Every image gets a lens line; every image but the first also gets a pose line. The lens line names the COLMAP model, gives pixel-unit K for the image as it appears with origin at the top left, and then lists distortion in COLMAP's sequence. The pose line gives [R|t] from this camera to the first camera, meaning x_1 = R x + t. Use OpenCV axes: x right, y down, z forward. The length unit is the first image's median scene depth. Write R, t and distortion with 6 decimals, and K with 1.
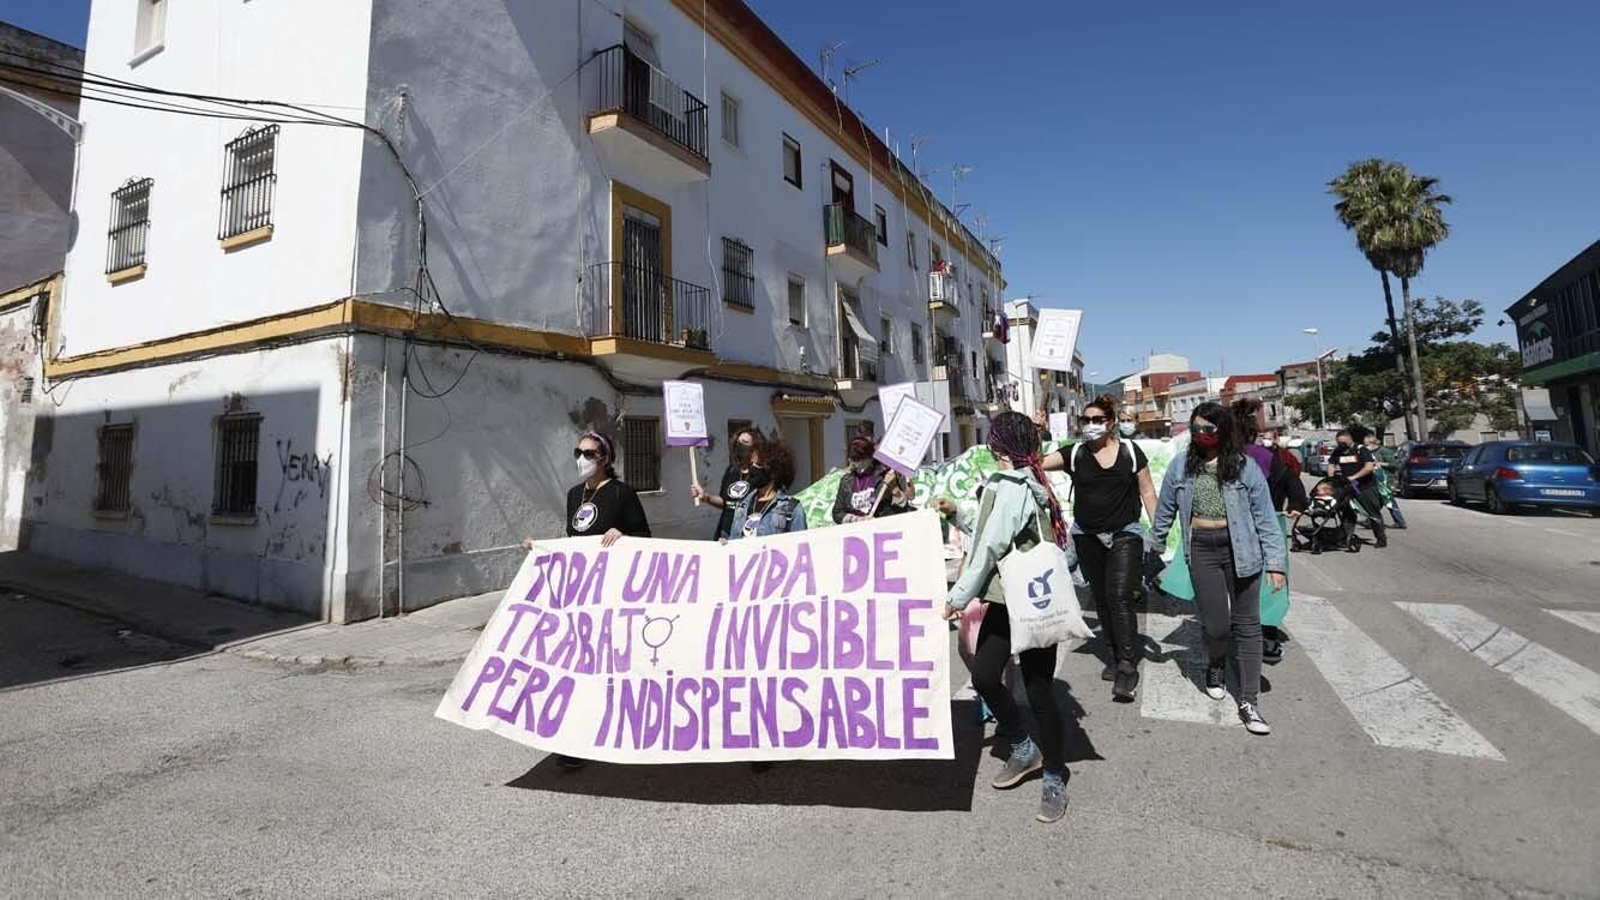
lens RADIAL K [[751.1, 0, 807.3], [0, 751.1, 355.7], [0, 0, 1]] dist [-0.043863, 0.012325]
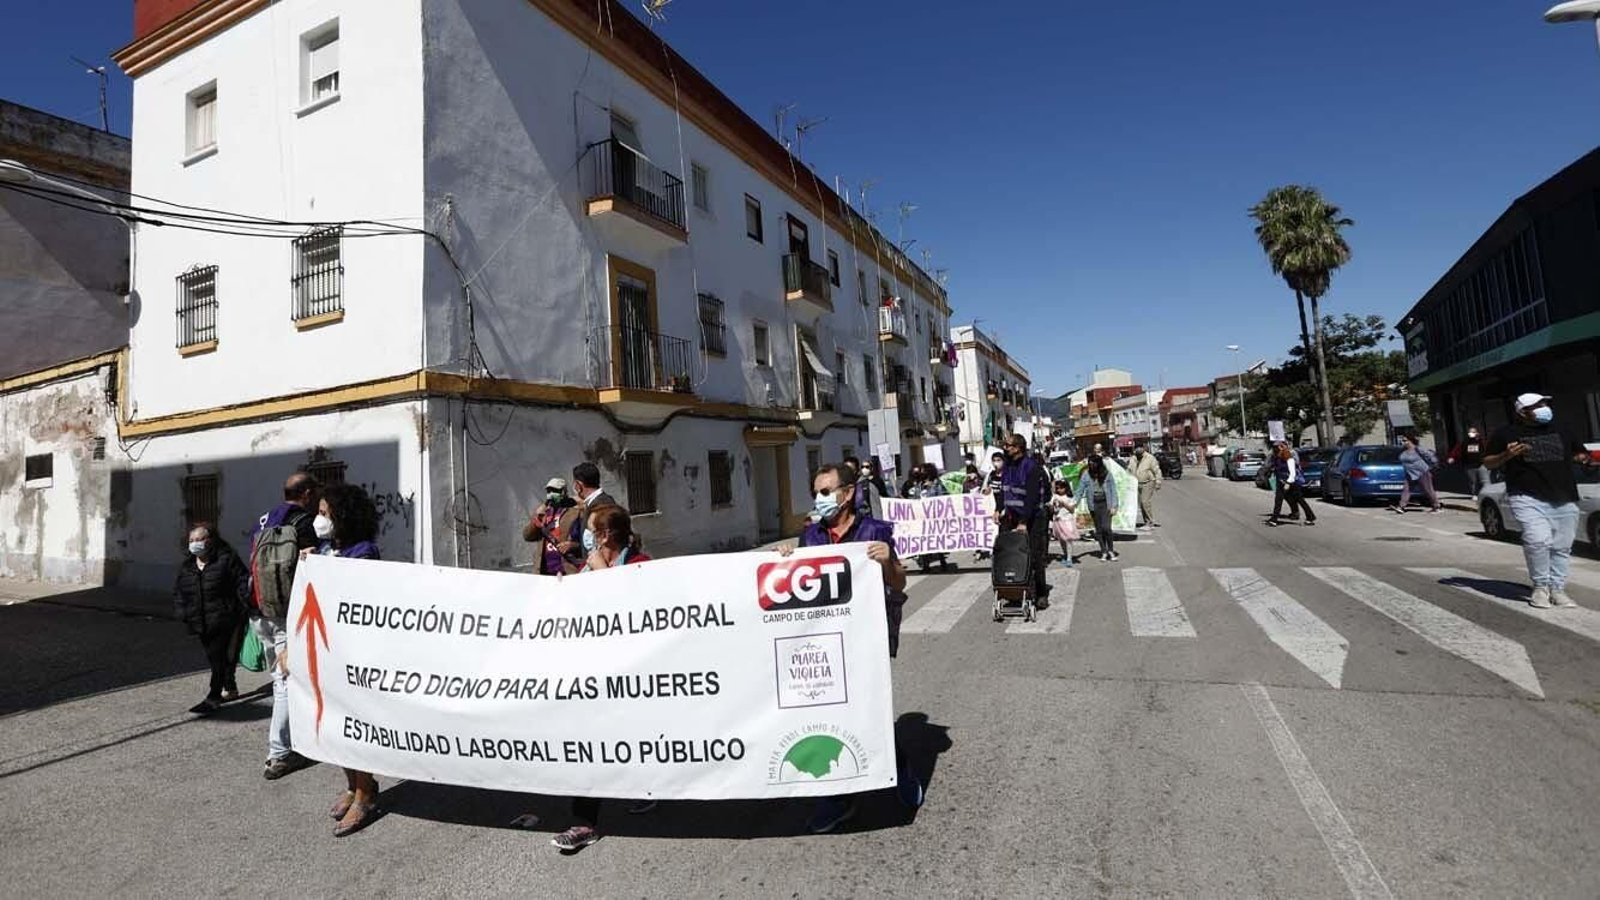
lens RADIAL K [[751.1, 0, 809.7], [0, 751.1, 405.2], [0, 0, 1]] dist [-0.043863, 0.012325]
pose [[0.997604, -0.030973, 0.061863, -0.016917], [0.028742, 0.998915, 0.036639, -0.021846], [-0.062930, -0.034773, 0.997412, -0.154857]]
